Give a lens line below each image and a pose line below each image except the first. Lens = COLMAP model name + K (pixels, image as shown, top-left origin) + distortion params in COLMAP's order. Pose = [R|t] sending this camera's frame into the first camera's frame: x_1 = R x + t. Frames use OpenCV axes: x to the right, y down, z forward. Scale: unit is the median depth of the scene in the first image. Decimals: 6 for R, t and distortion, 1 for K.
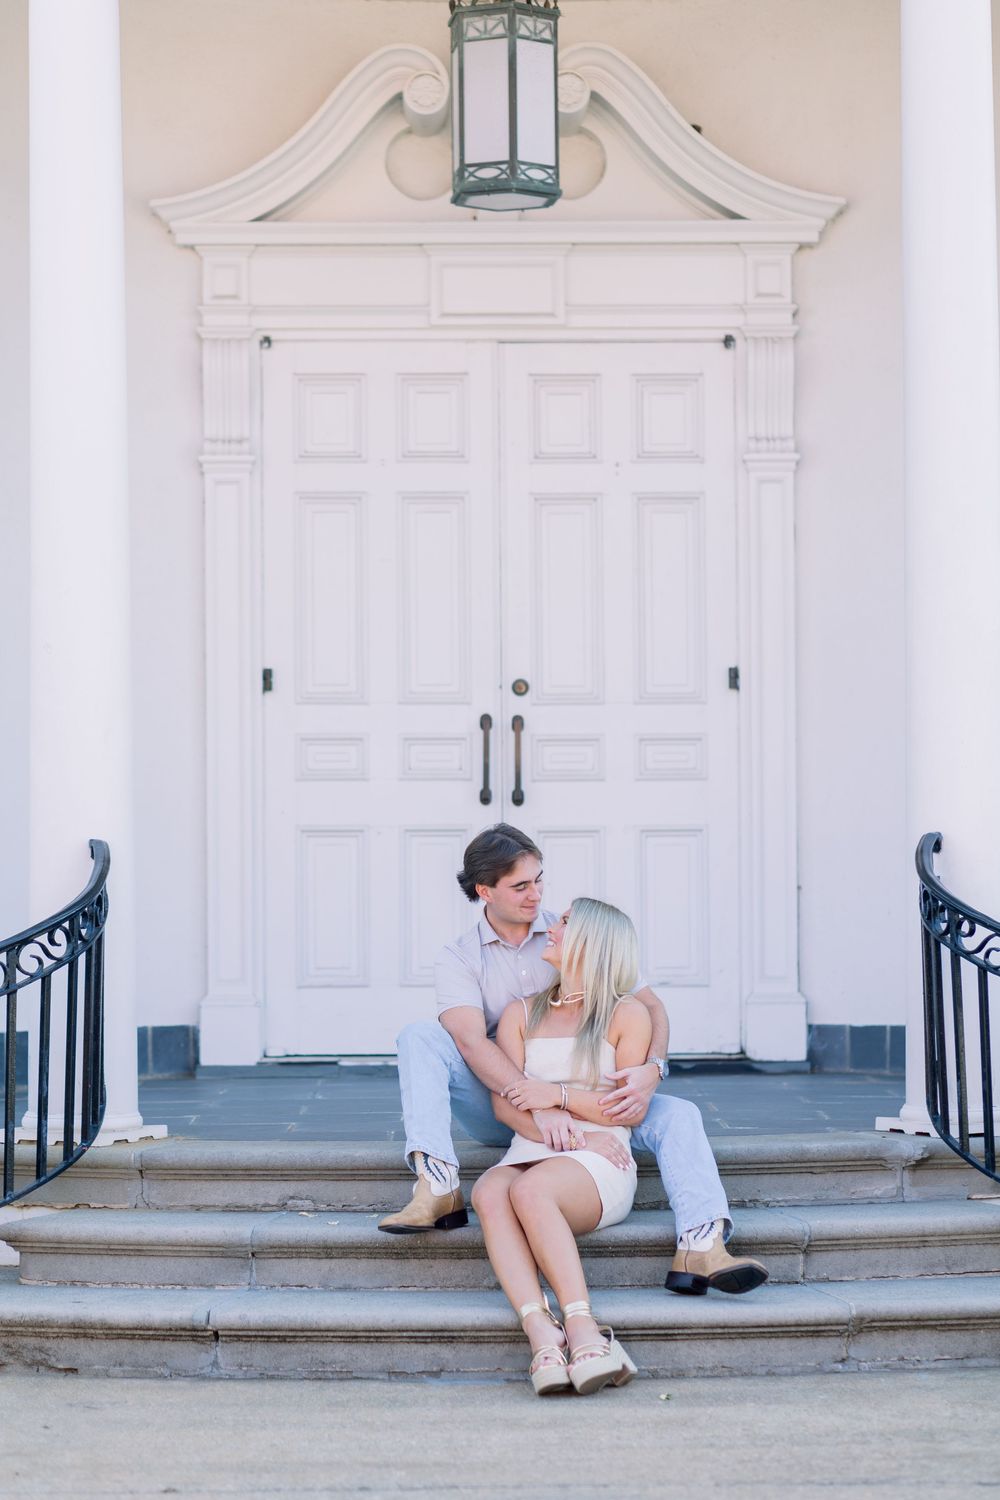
lens RADIAL K [[8745.6, 0, 500.7], [0, 8745.6, 751.9], [0, 0, 1]] dist [0.006012, 0.000000]
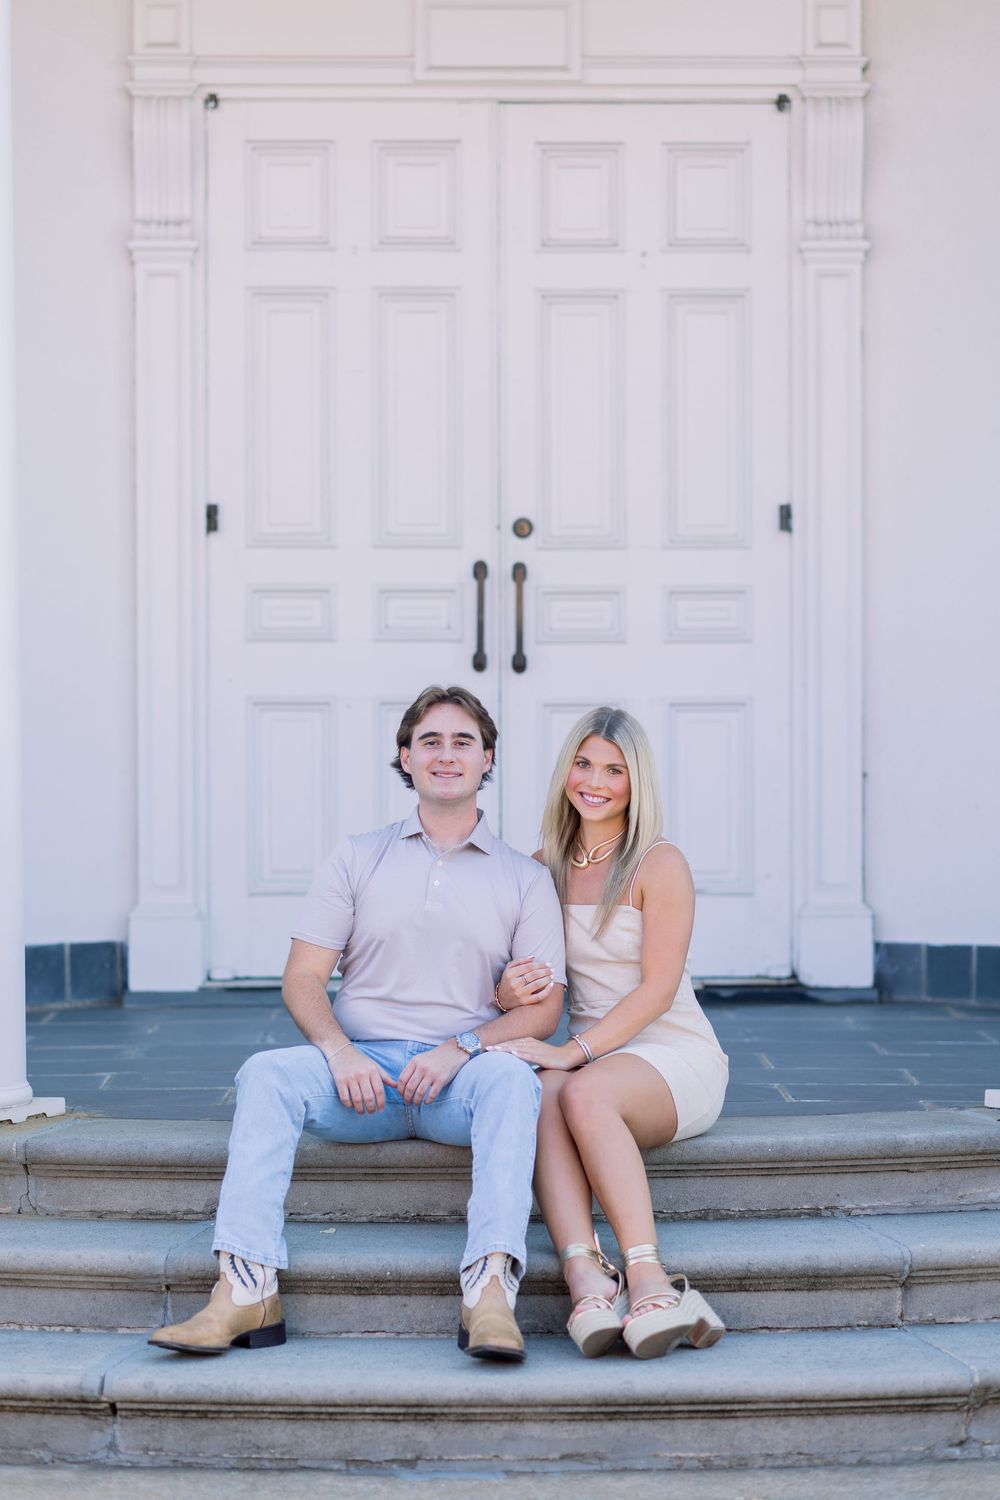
lens RADIAL K [[8745.6, 0, 498.1], [0, 8745.6, 745.3], [0, 0, 1]] dist [0.006012, 0.000000]
pose [[0.999993, 0.003704, 0.000445, -0.000407], [-0.003712, 0.999825, 0.018313, -0.002091], [-0.000377, -0.018314, 0.999832, 0.188254]]
